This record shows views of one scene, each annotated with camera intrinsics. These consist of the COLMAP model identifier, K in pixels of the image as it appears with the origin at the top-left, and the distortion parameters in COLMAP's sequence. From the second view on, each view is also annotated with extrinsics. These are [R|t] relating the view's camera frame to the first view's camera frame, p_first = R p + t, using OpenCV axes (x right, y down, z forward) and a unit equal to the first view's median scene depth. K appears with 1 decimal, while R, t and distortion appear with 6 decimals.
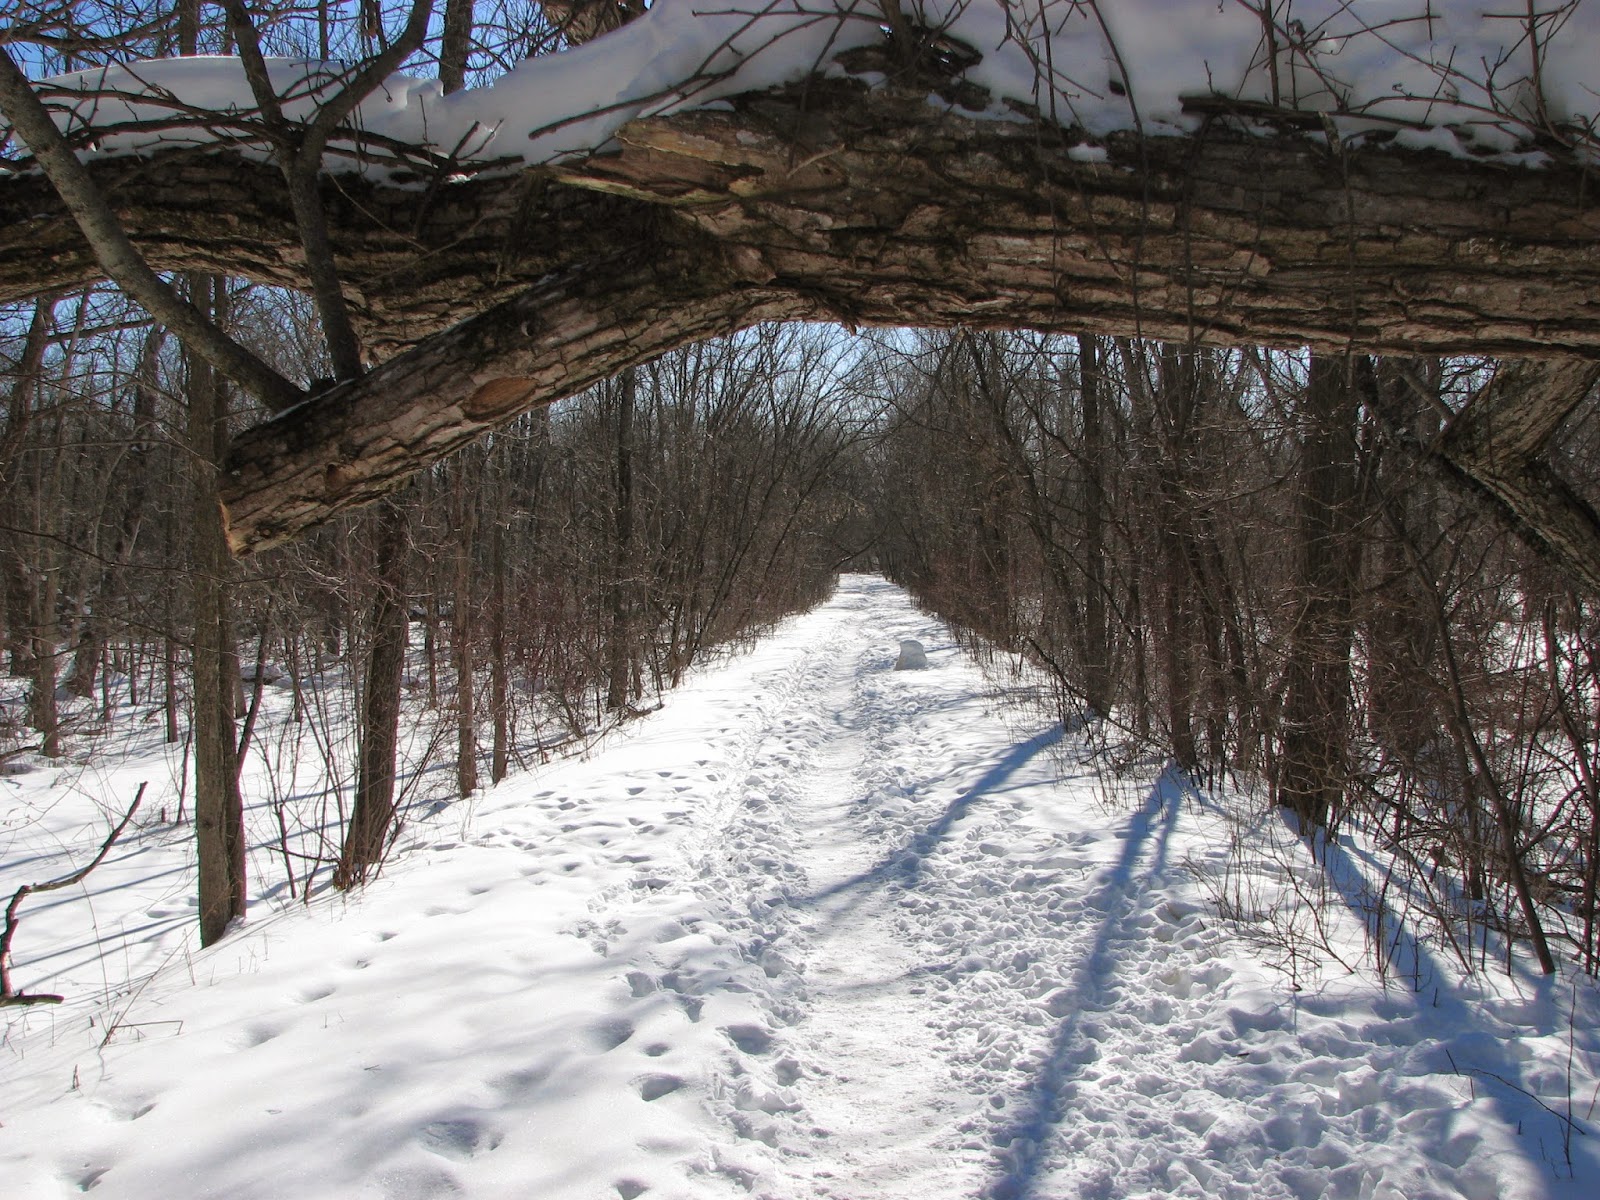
lens RADIAL K [[1806.7, 0, 800.0], [0, 1806.7, 600.0], [0, 0, 1]] dist [-0.136018, 0.003293]
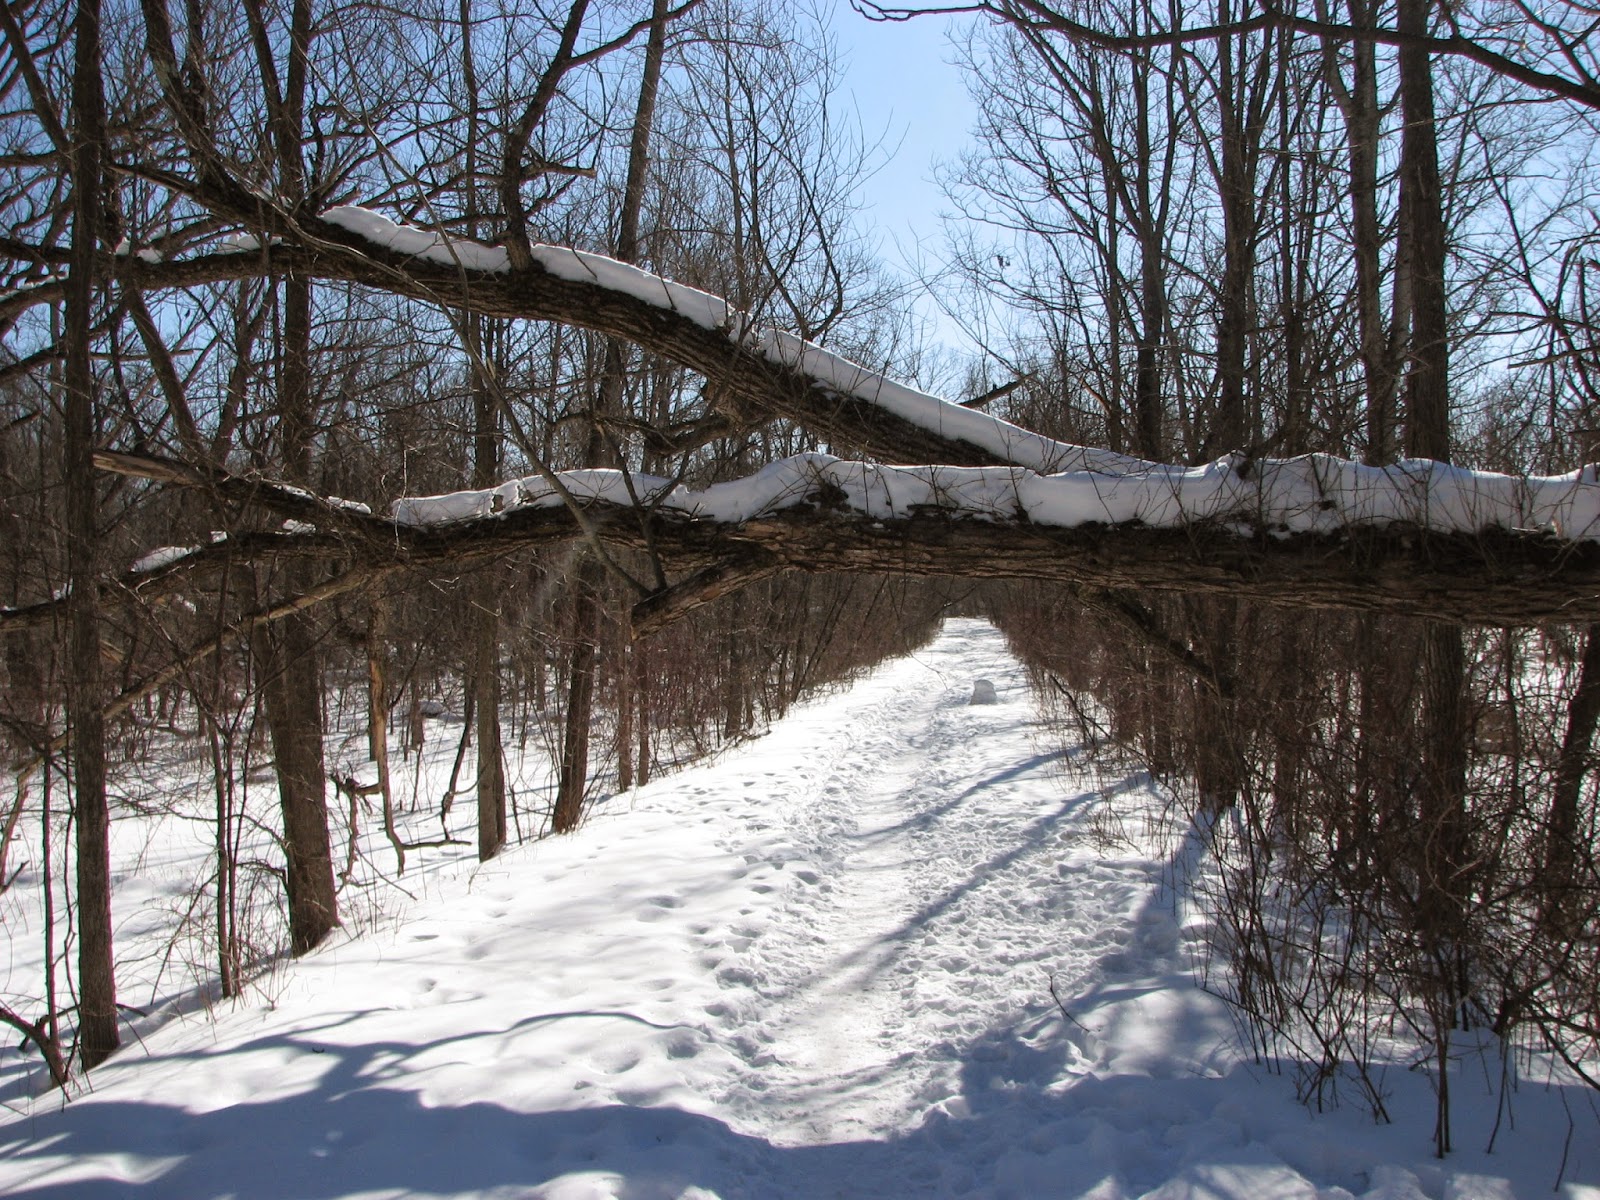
lens RADIAL K [[1806.7, 0, 800.0], [0, 1806.7, 600.0], [0, 0, 1]] dist [-0.136018, 0.003293]
pose [[0.998082, -0.004140, -0.061762, 0.033637], [0.002652, 0.999705, -0.024148, -0.002871], [0.061844, 0.023938, 0.997799, -0.376716]]
